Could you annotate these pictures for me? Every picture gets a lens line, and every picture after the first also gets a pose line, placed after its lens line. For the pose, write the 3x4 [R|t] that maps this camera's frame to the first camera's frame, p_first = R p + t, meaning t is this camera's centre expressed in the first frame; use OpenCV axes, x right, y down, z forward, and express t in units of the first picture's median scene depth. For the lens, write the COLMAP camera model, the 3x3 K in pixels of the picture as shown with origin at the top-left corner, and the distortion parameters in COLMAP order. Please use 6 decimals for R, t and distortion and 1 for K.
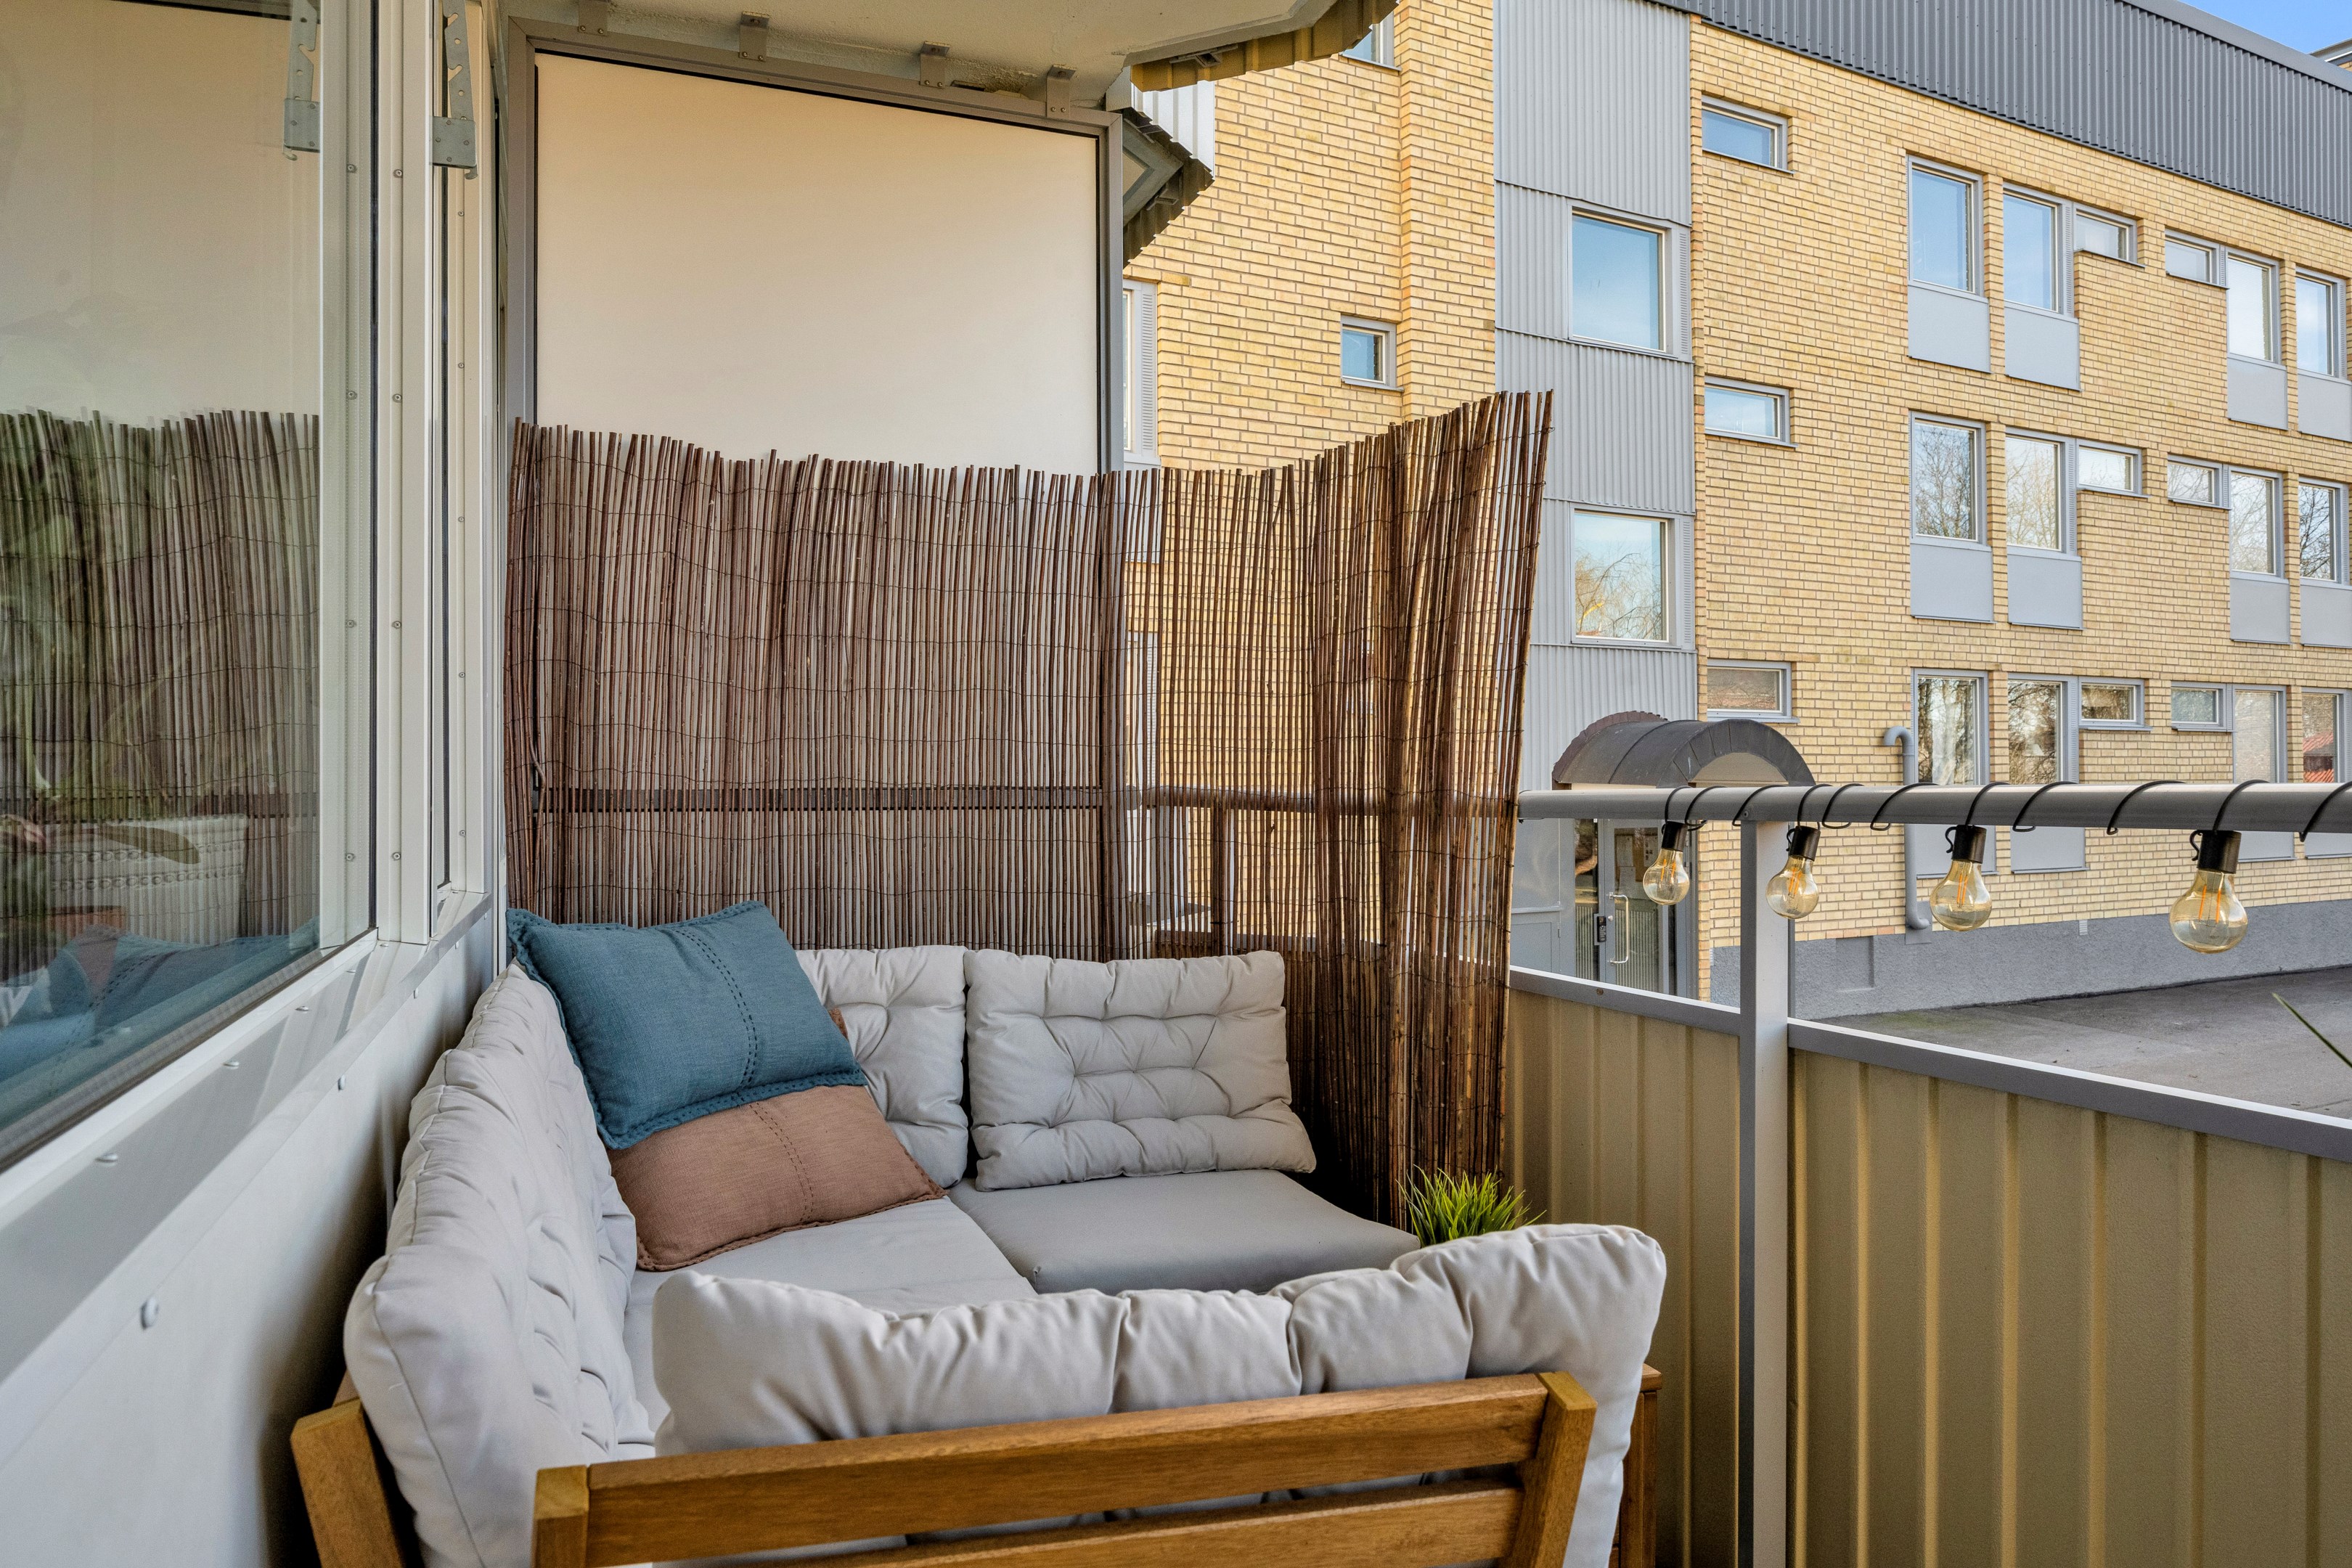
lens RADIAL K [[1659.3, 0, 1176.0], [0, 1659.3, 784.0], [0, 0, 1]] dist [-0.000040, 0.003217]
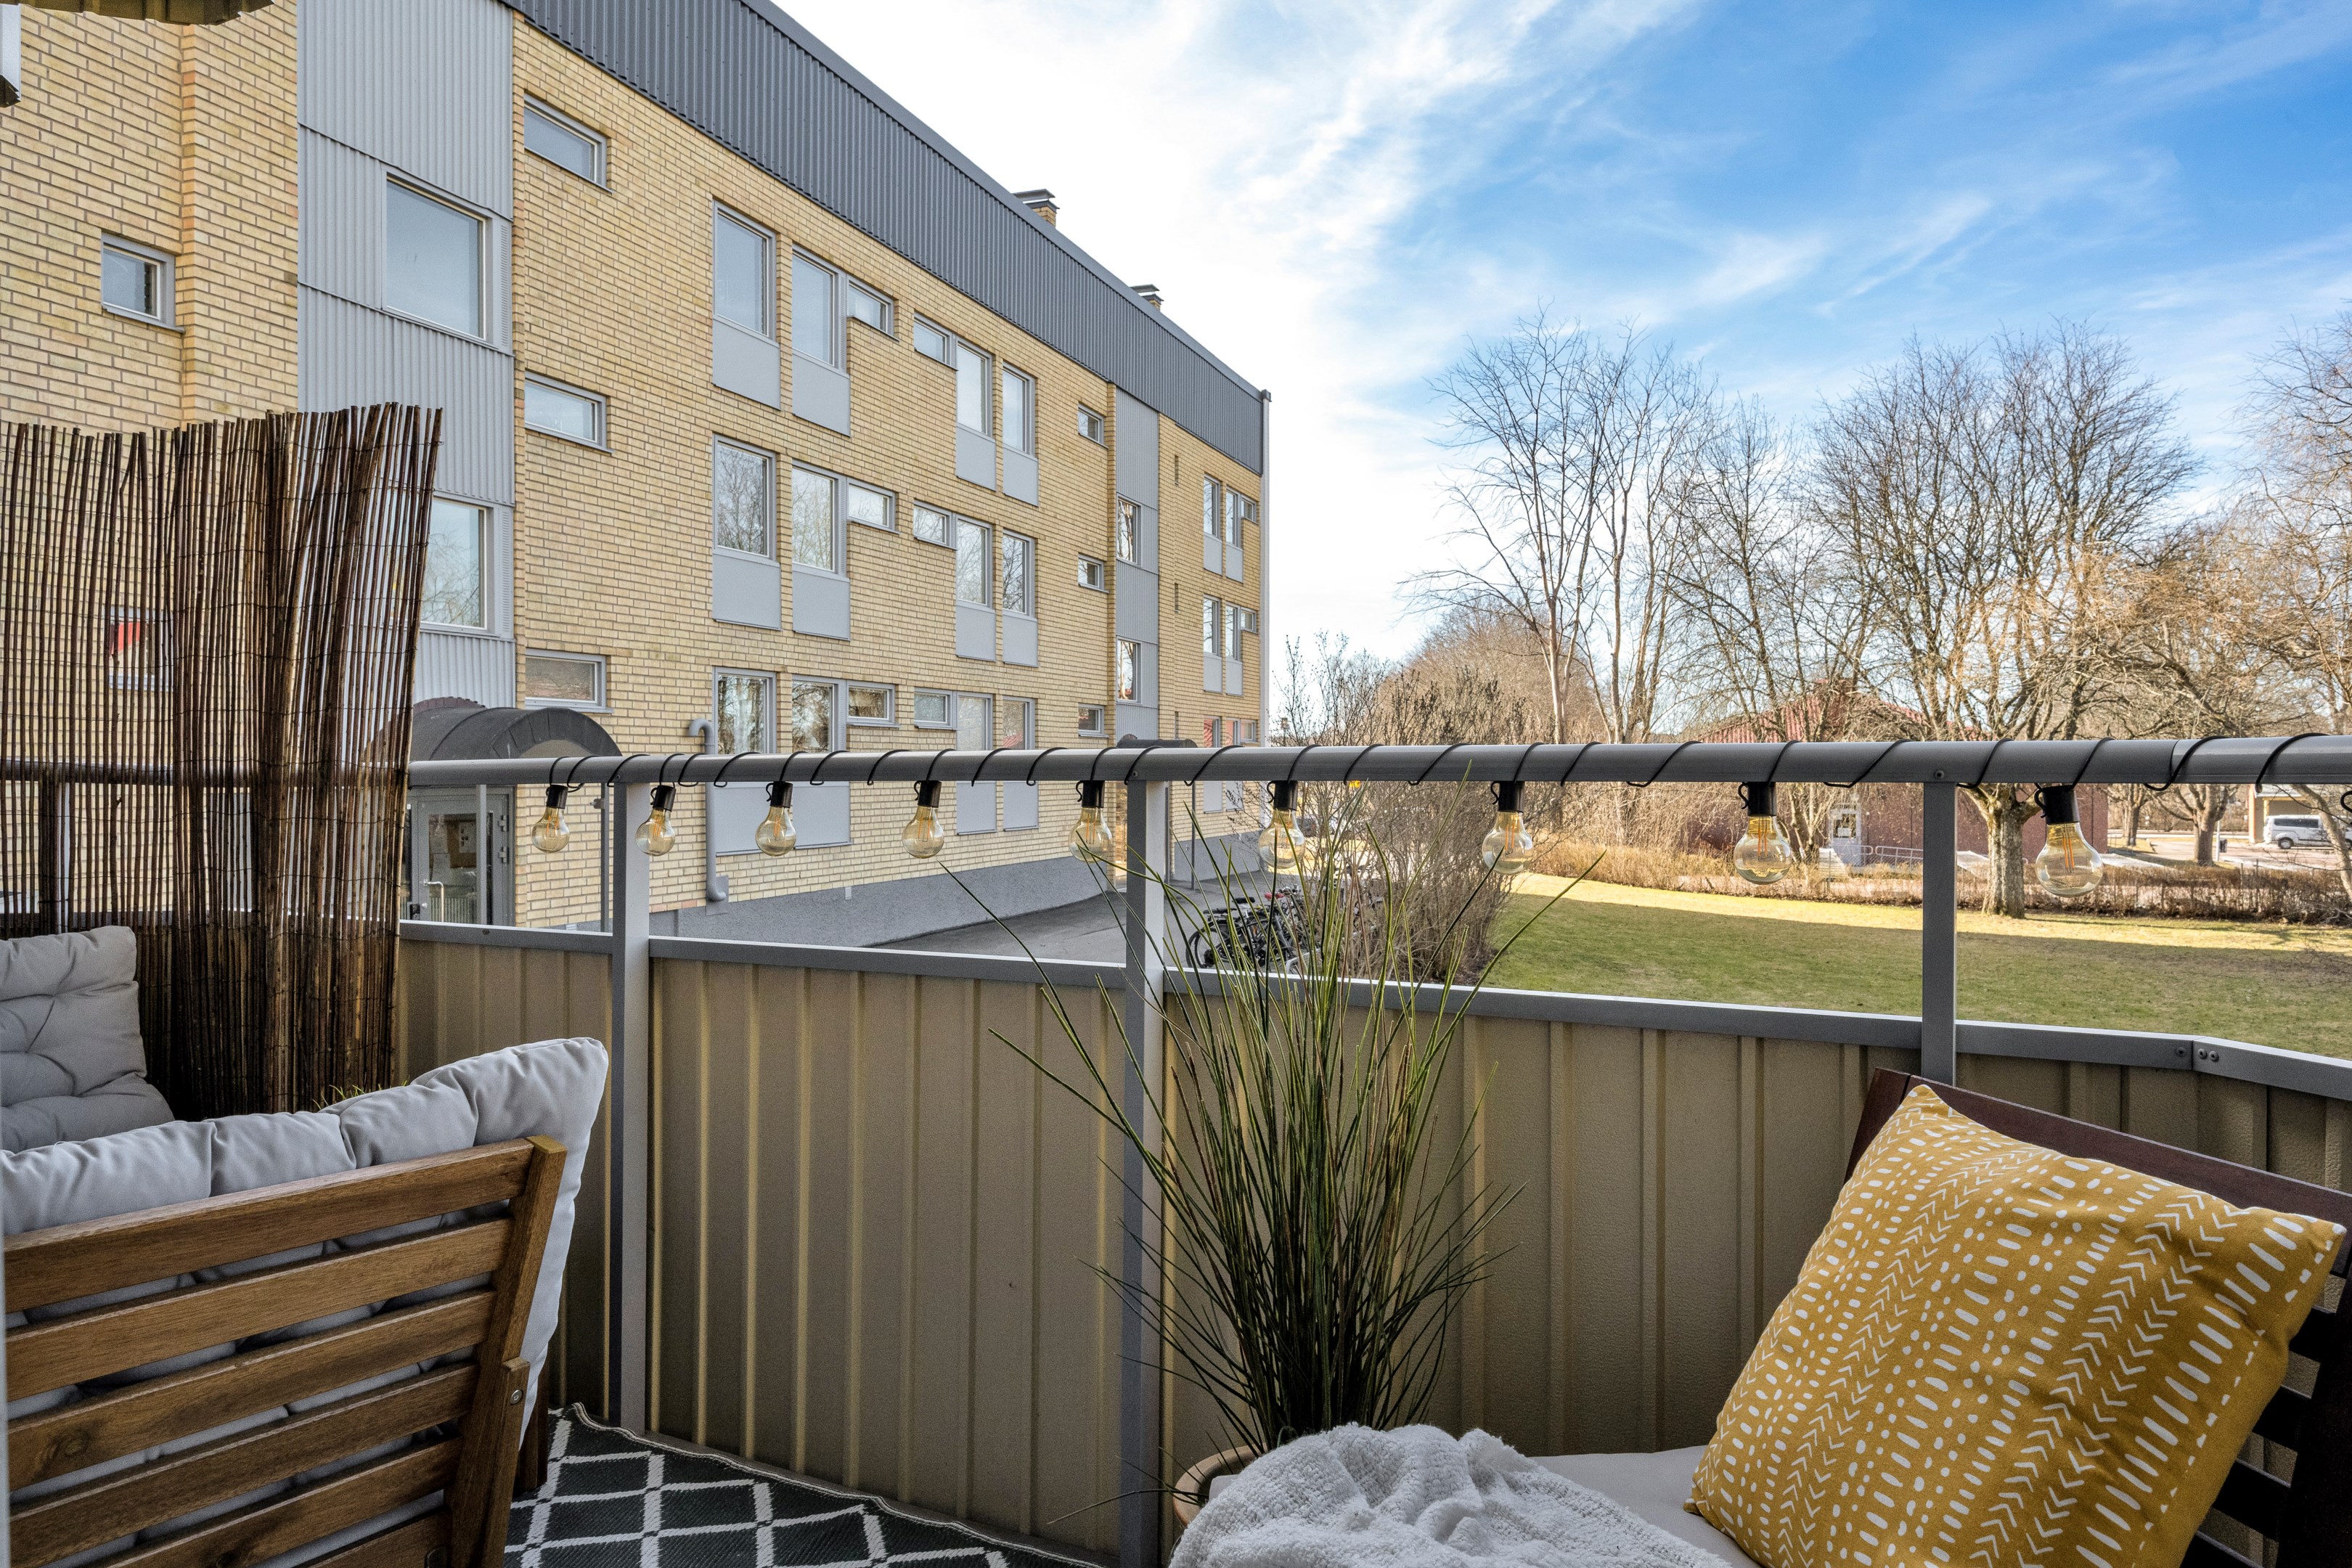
lens RADIAL K [[2223.3, 0, 1176.0], [0, 2223.3, 784.0], [0, 0, 1]] dist [-0.043487, 0.001653]
pose [[0.796196, 0.013667, 0.604885, -0.204116], [-0.007626, 0.999892, -0.012554, 0.024624], [-0.604991, 0.005382, 0.796214, -0.363096]]
